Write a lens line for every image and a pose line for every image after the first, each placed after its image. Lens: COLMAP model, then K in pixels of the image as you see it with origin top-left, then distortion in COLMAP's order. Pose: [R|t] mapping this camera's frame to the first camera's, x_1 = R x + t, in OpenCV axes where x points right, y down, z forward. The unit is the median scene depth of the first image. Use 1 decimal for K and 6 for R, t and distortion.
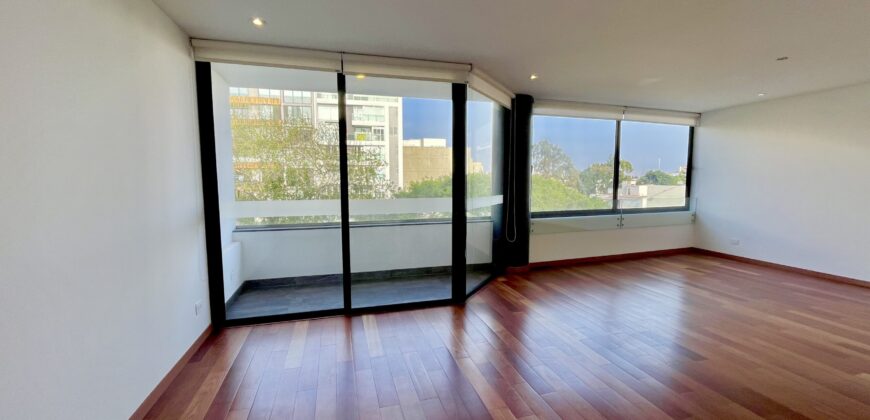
lens RADIAL K [[352.2, 0, 436.2], [0, 352.2, 211.9], [0, 0, 1]] dist [-0.004713, 0.000300]
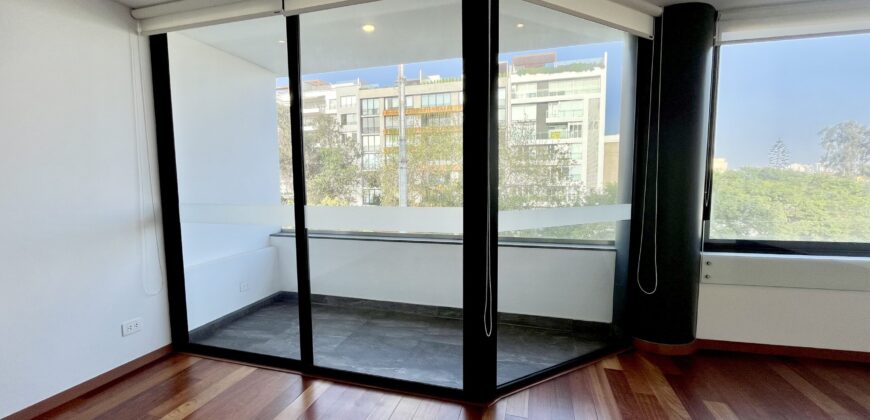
lens RADIAL K [[352.2, 0, 432.8], [0, 352.2, 210.1], [0, 0, 1]] dist [-0.004713, 0.000300]
pose [[0.841873, 0.041657, -0.538065, 0.192217], [-0.046157, 0.998921, 0.005118, -0.023657], [0.537697, 0.020527, 0.842888, 0.334716]]
